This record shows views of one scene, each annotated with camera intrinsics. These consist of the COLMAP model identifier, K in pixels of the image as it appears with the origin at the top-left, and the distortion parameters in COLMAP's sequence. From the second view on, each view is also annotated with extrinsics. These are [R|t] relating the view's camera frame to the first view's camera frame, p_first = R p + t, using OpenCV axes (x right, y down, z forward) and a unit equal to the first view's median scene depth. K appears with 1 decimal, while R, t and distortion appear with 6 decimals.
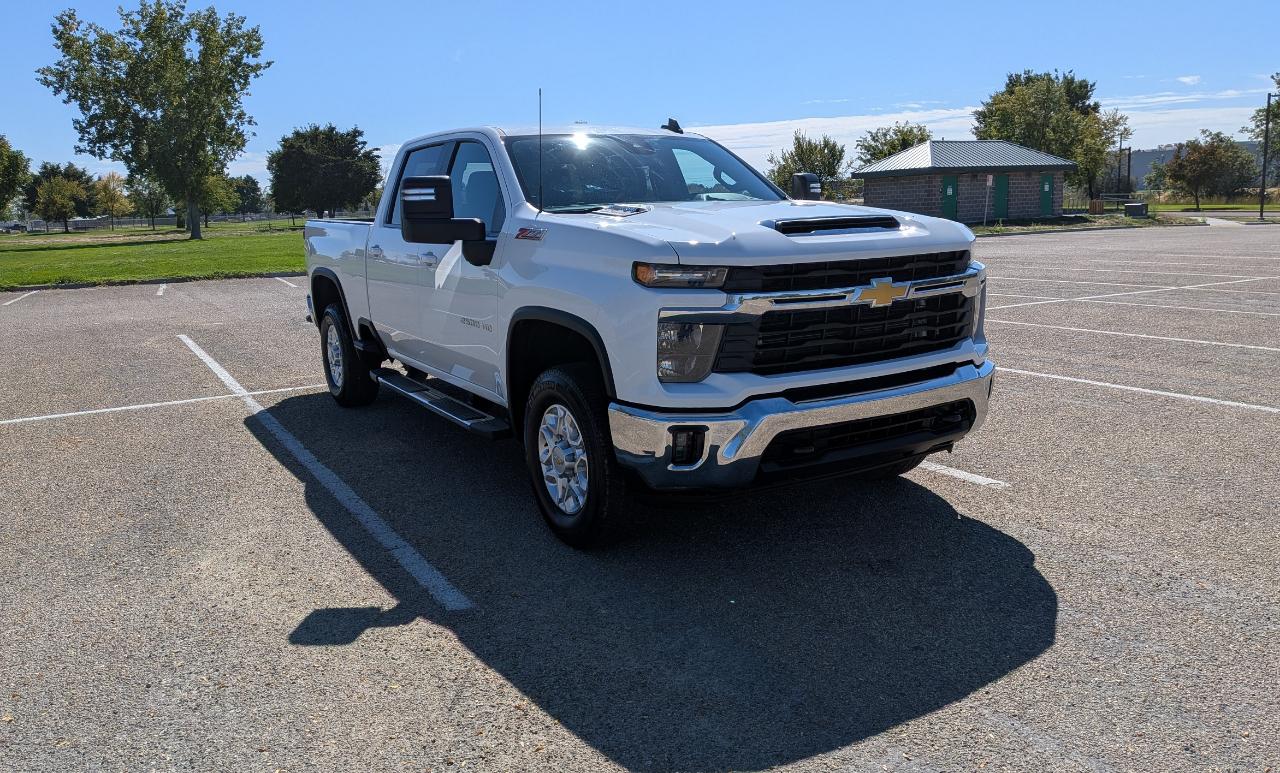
lens RADIAL K [[941.3, 0, 646.2], [0, 941.3, 376.6], [0, 0, 1]] dist [0.028844, -0.055861]
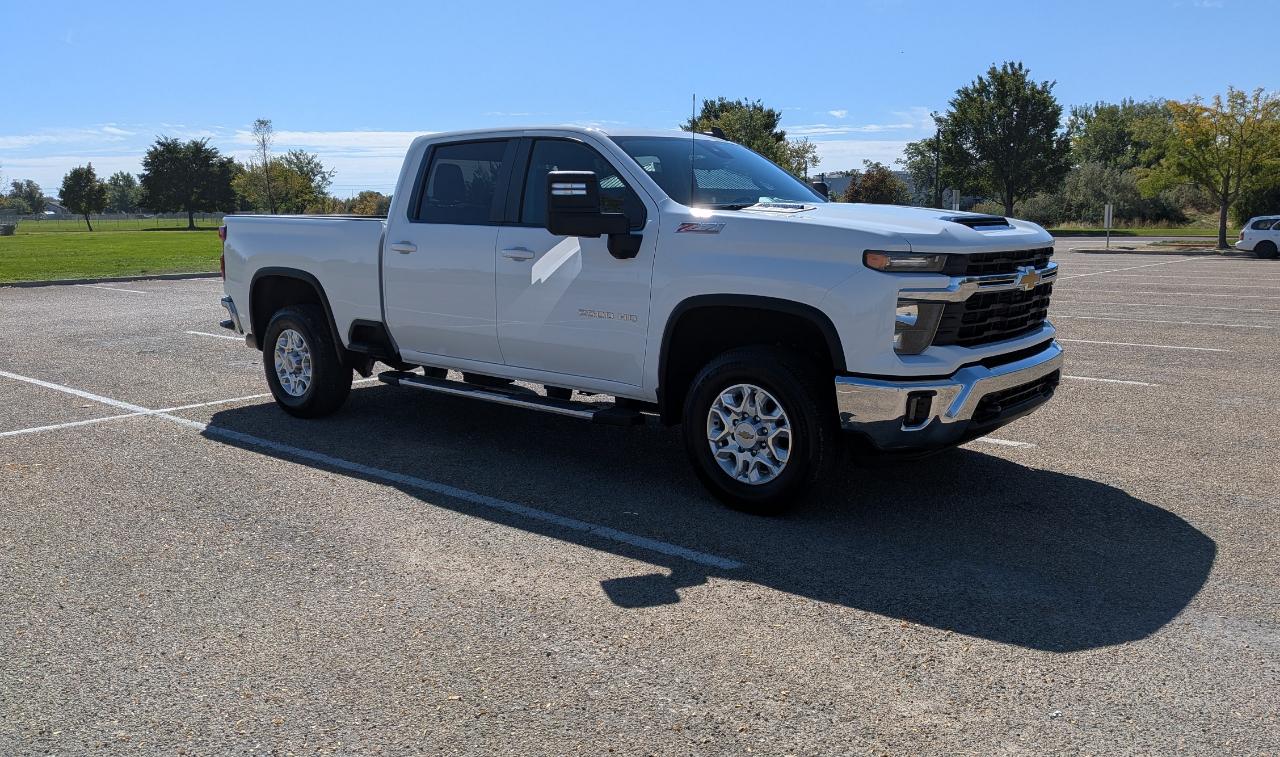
lens RADIAL K [[978.1, 0, 641.7], [0, 978.1, 388.0], [0, 0, 1]] dist [0.043043, -0.063623]
pose [[0.947393, -0.032417, 0.318428, -0.537962], [0.036065, 0.999334, -0.005566, 0.034491], [-0.318036, 0.016758, 0.947931, -0.032076]]
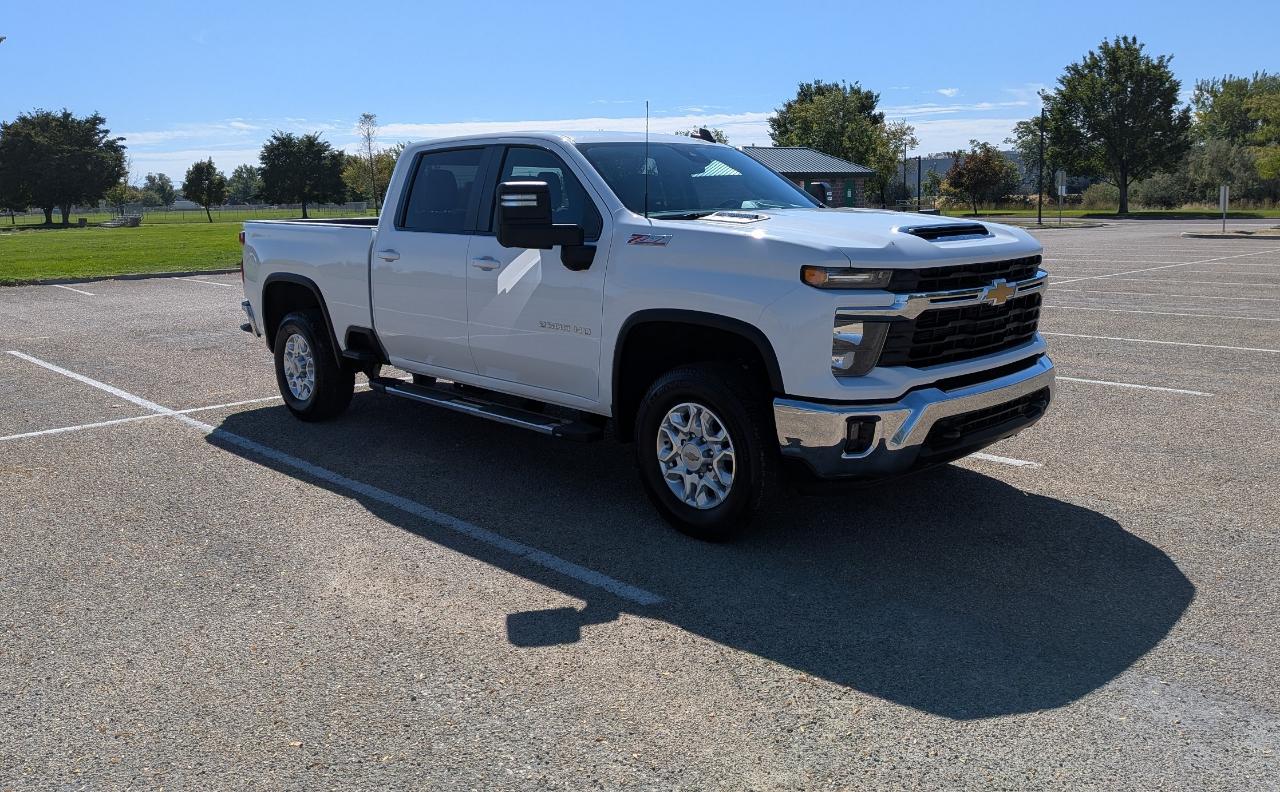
lens RADIAL K [[985.4, 0, 639.4], [0, 985.4, 354.3], [0, 0, 1]] dist [0.040686, -0.060528]
pose [[0.976417, -0.022192, 0.214749, -0.361435], [0.028864, 0.999192, -0.027984, 0.004470], [-0.213954, 0.033522, 0.976268, -0.047458]]
